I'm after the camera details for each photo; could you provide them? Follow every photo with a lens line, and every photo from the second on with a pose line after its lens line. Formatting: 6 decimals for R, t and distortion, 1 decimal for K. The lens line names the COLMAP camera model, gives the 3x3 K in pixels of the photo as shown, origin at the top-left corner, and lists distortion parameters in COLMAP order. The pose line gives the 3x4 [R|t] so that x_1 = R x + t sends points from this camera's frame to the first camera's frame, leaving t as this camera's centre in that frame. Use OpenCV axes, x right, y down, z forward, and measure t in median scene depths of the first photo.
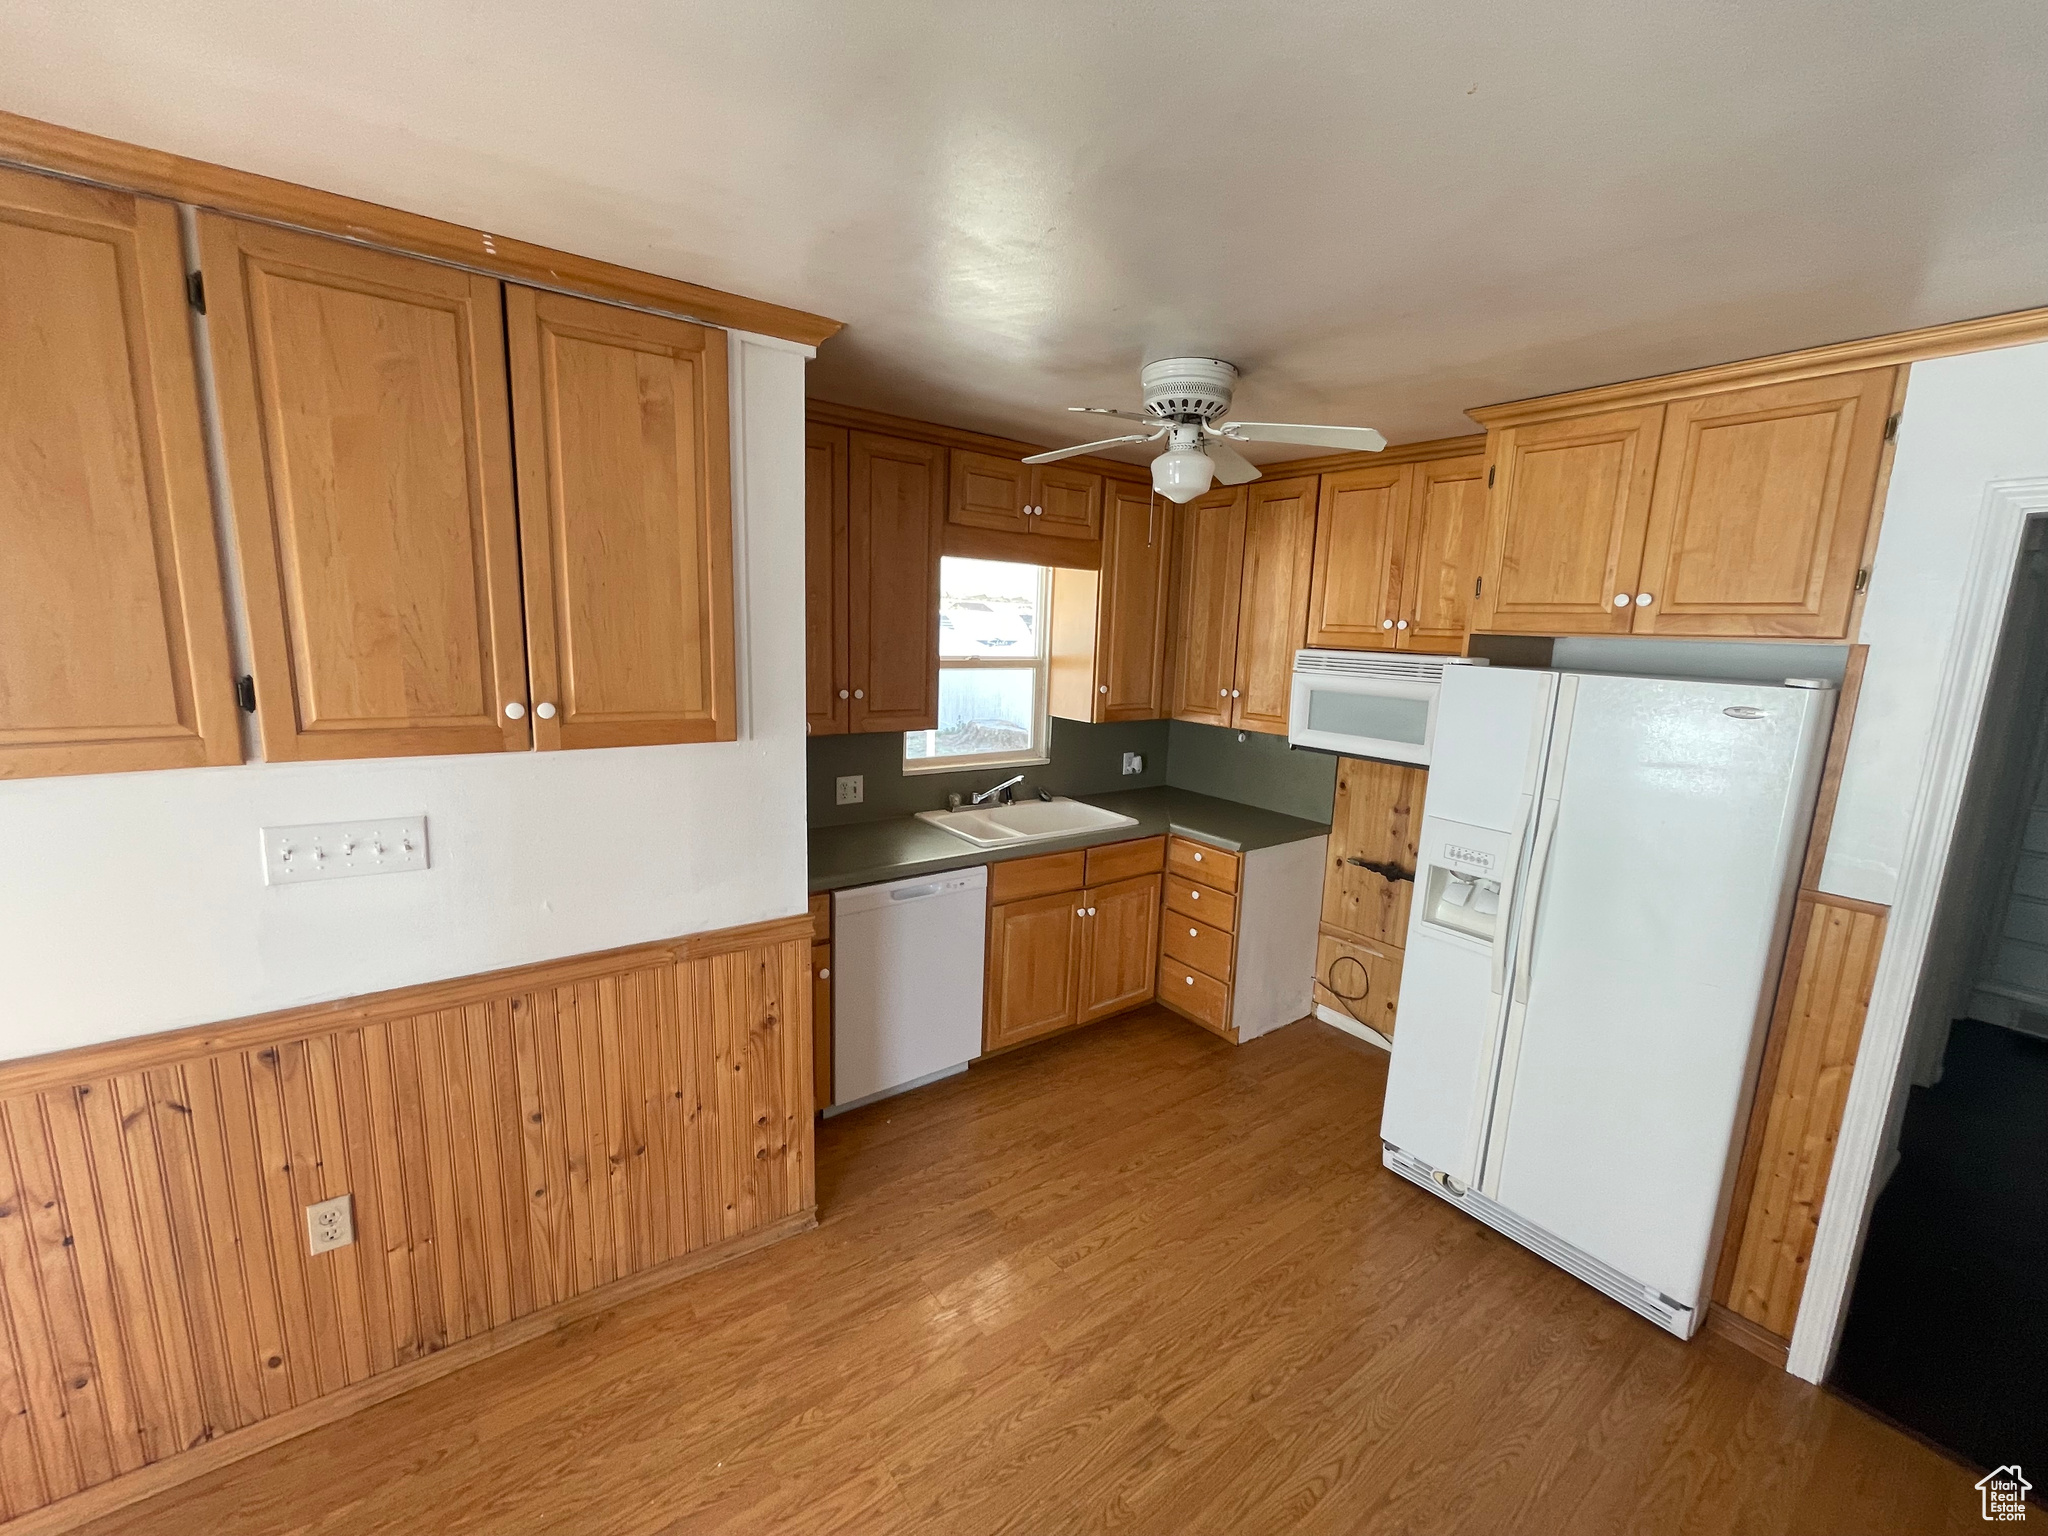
lens RADIAL K [[831.6, 0, 1023.5], [0, 831.6, 766.9], [0, 0, 1]] dist [-0.000185, -0.000131]
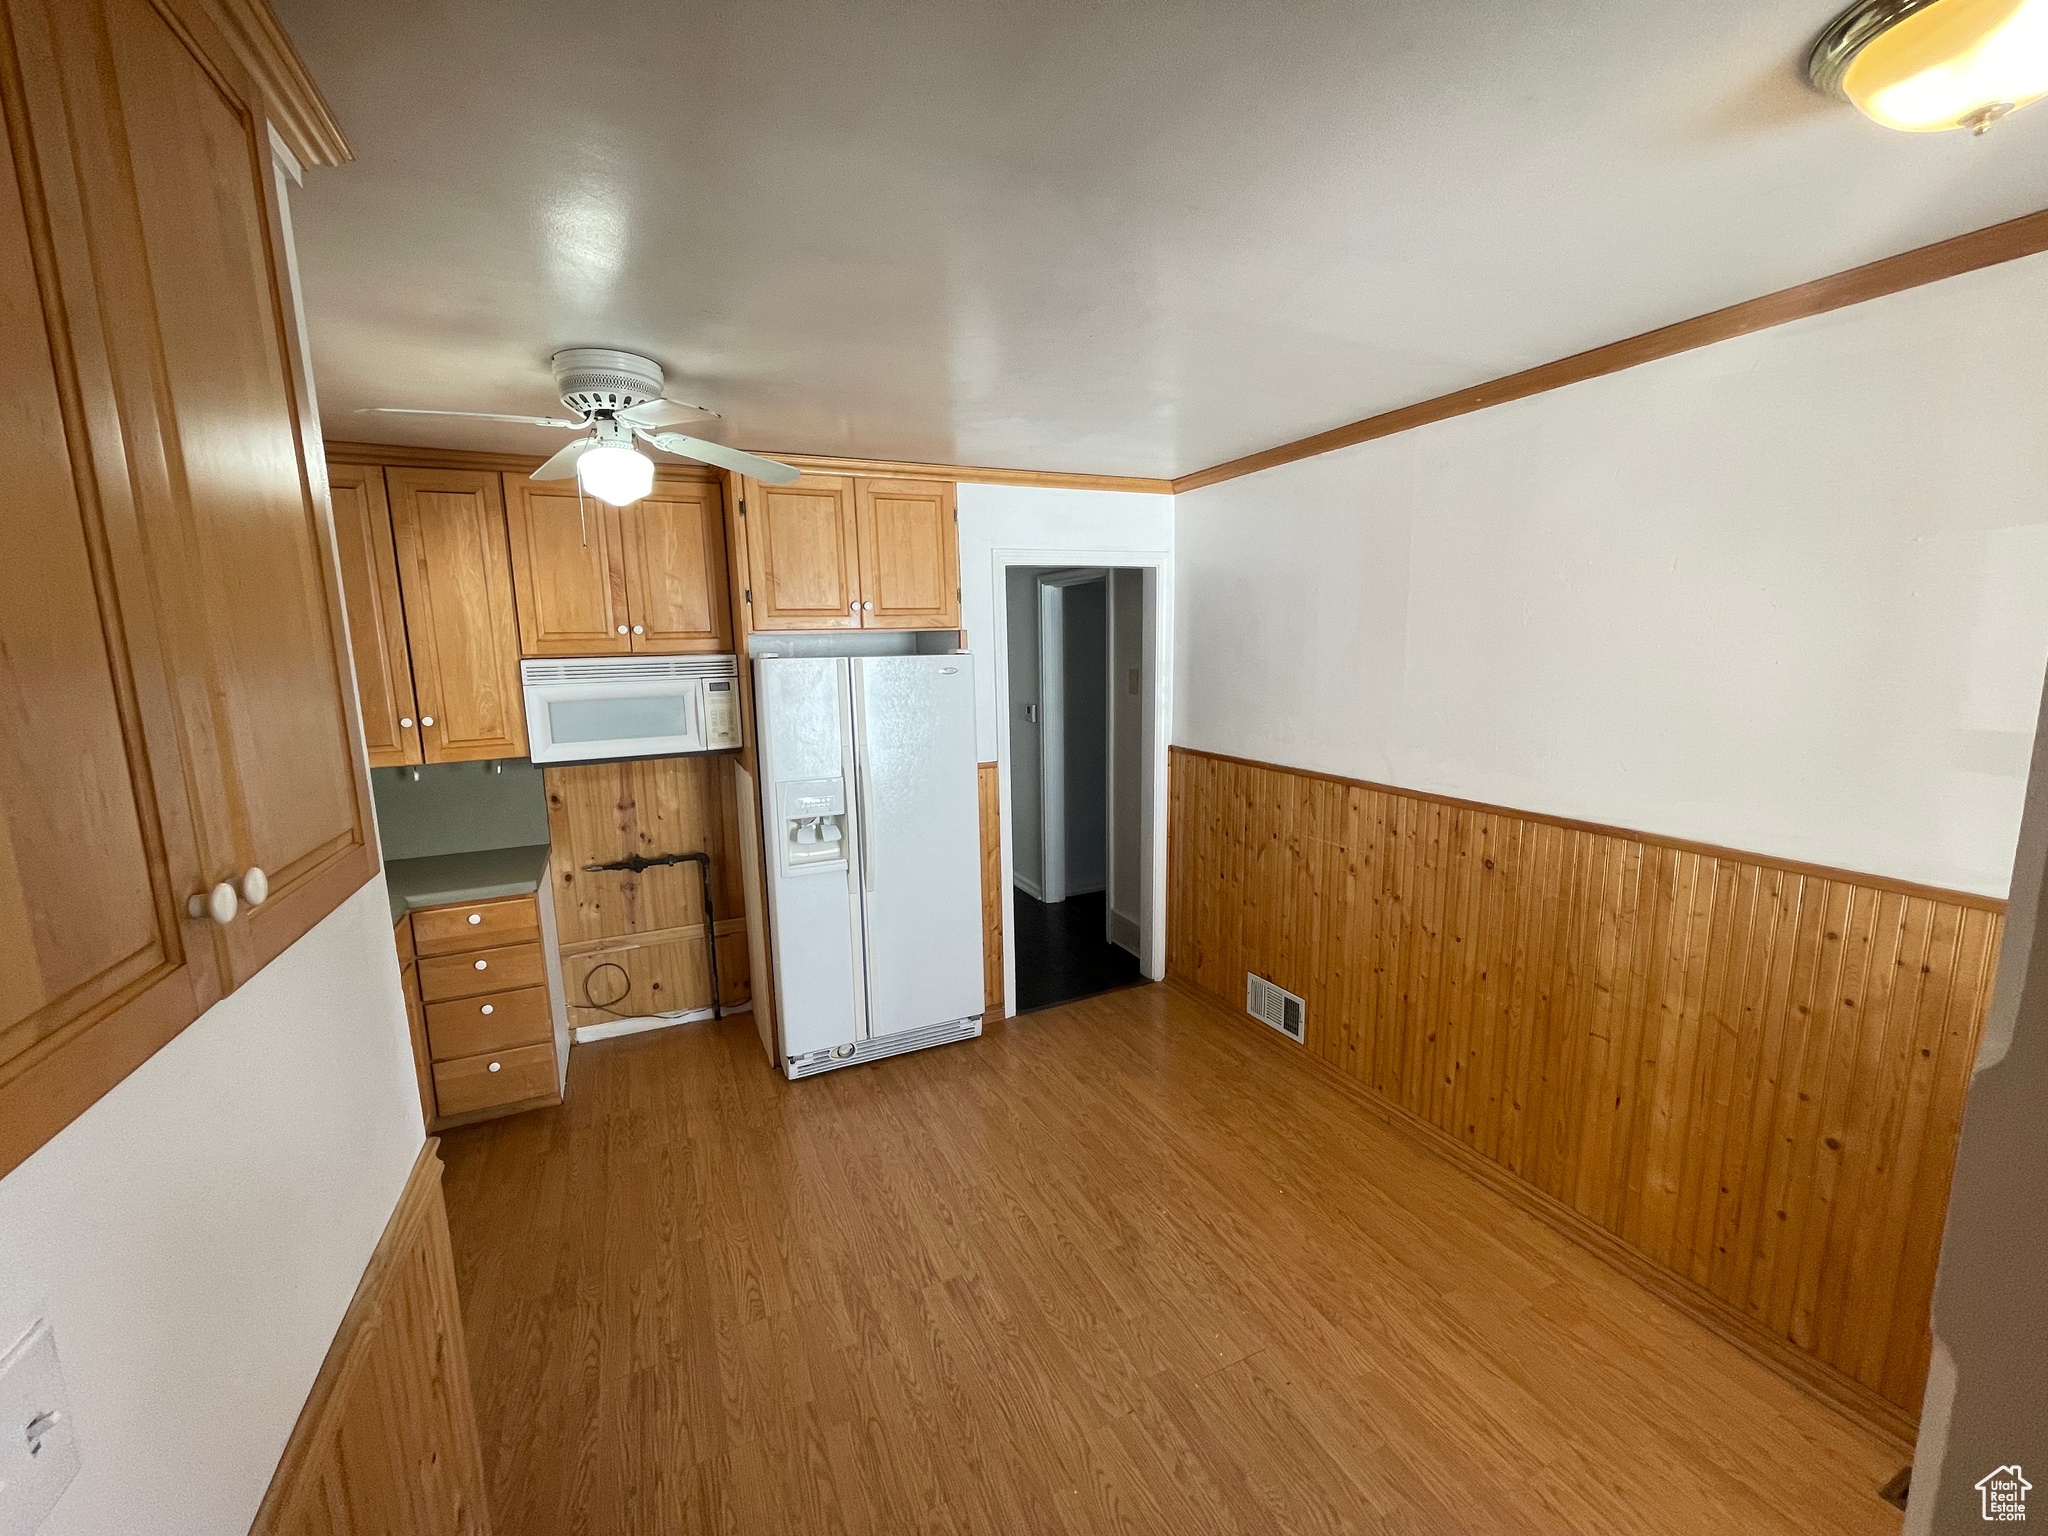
lens RADIAL K [[831.6, 0, 1023.5], [0, 831.6, 766.9], [0, 0, 1]] dist [-0.000185, -0.000131]
pose [[0.195374, -0.190601, 0.962029, -0.510359], [0.195431, 0.968826, 0.152259, -0.064934], [-0.961060, 0.158263, 0.226532, 0.303753]]
